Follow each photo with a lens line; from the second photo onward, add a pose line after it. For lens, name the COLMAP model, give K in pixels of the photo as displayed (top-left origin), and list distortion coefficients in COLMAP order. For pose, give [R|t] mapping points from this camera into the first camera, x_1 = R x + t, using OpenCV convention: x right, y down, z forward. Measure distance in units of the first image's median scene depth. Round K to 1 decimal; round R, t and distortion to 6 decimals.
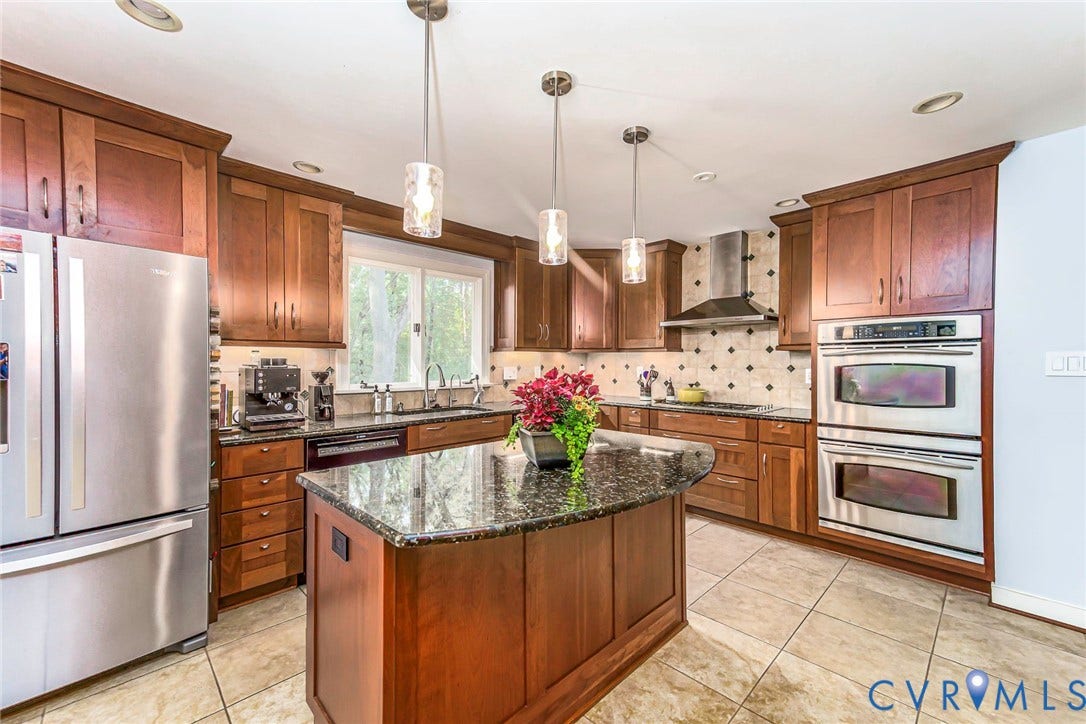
lens RADIAL K [[433.6, 0, 580.2], [0, 433.6, 371.1], [0, 0, 1]] dist [0.018625, 0.001019]
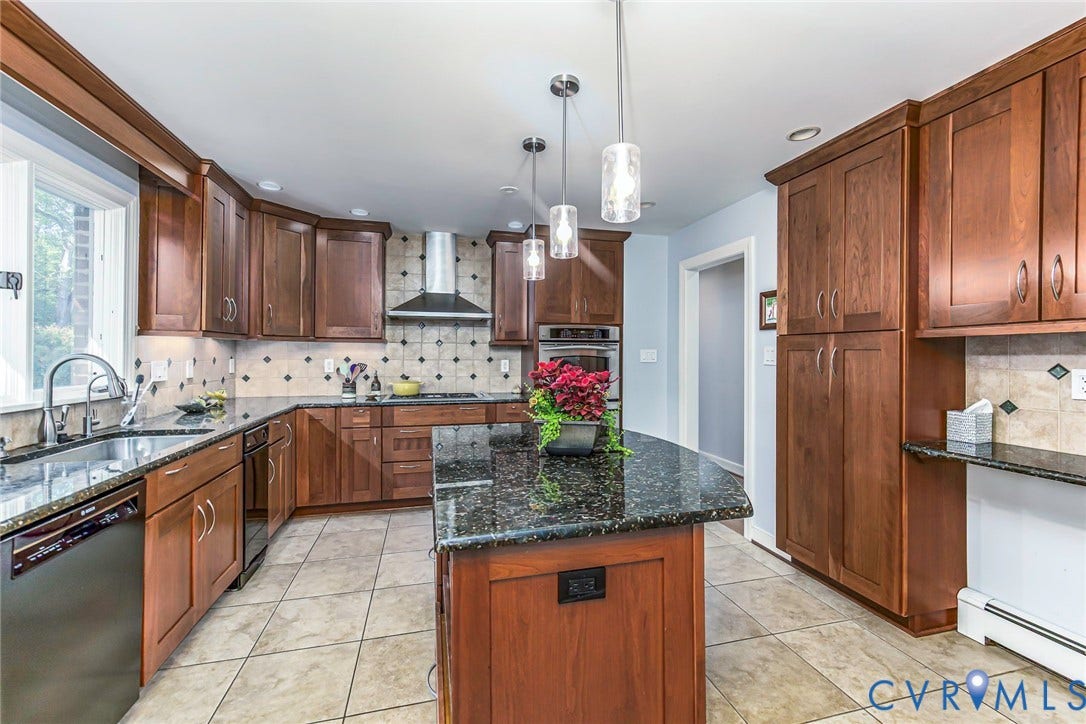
lens RADIAL K [[450.9, 0, 532.2], [0, 450.9, 356.4], [0, 0, 1]] dist [-0.002343, -0.000164]
pose [[0.528284, -0.000266, 0.849067, -0.470590], [0.014874, 0.999849, -0.008941, -0.002362], [-0.848937, 0.017352, 0.528209, 0.237702]]
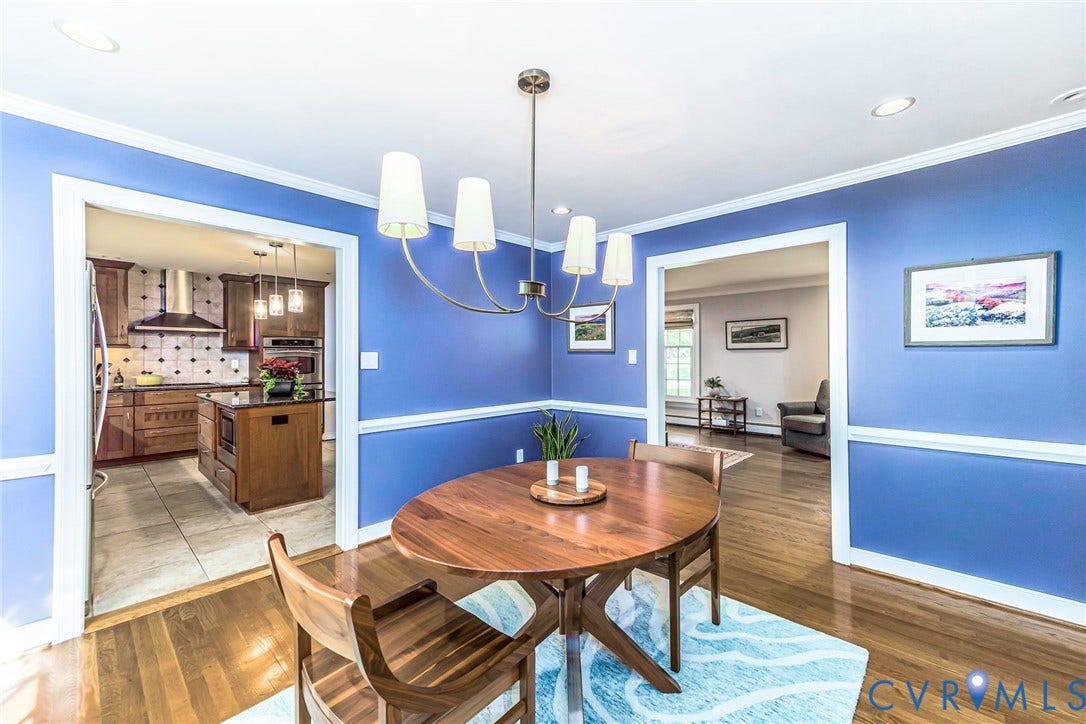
lens RADIAL K [[433.6, 0, 542.8], [0, 433.6, 359.0], [0, 0, 1]] dist [0.018625, 0.001019]
pose [[-0.029988, -0.001841, 0.999549, -1.207046], [0.023793, 0.999714, 0.002556, 0.015367], [-0.999267, 0.023859, -0.029935, -0.198250]]
